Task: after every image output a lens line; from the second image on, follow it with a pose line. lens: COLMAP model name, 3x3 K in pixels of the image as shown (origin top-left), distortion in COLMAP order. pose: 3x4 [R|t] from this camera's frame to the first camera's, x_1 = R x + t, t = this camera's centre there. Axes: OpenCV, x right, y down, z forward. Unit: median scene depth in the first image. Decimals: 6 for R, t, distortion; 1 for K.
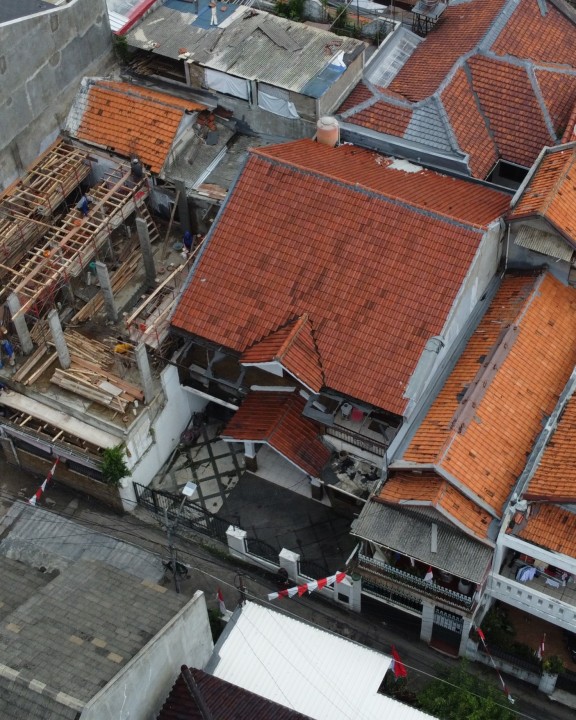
lens RADIAL K [[1262.6, 0, 292.1], [0, 1262.6, 358.1], [0, 0, 1]] dist [0.009283, 0.000000]
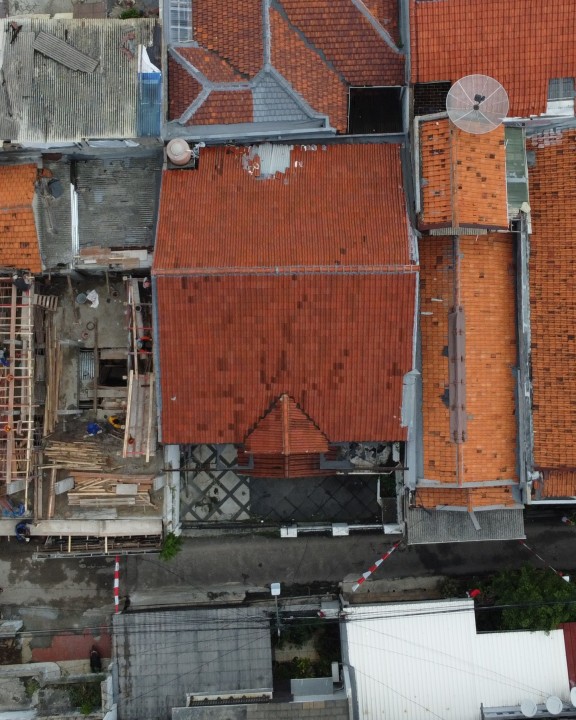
lens RADIAL K [[1262.6, 0, 289.1], [0, 1262.6, 361.7], [0, 0, 1]] dist [0.009283, 0.000000]
pose [[0.874441, -0.483561, 0.039006, -0.012437], [0.360773, 0.701937, 0.614106, -0.629536], [-0.324338, -0.522928, 0.788259, 0.160853]]
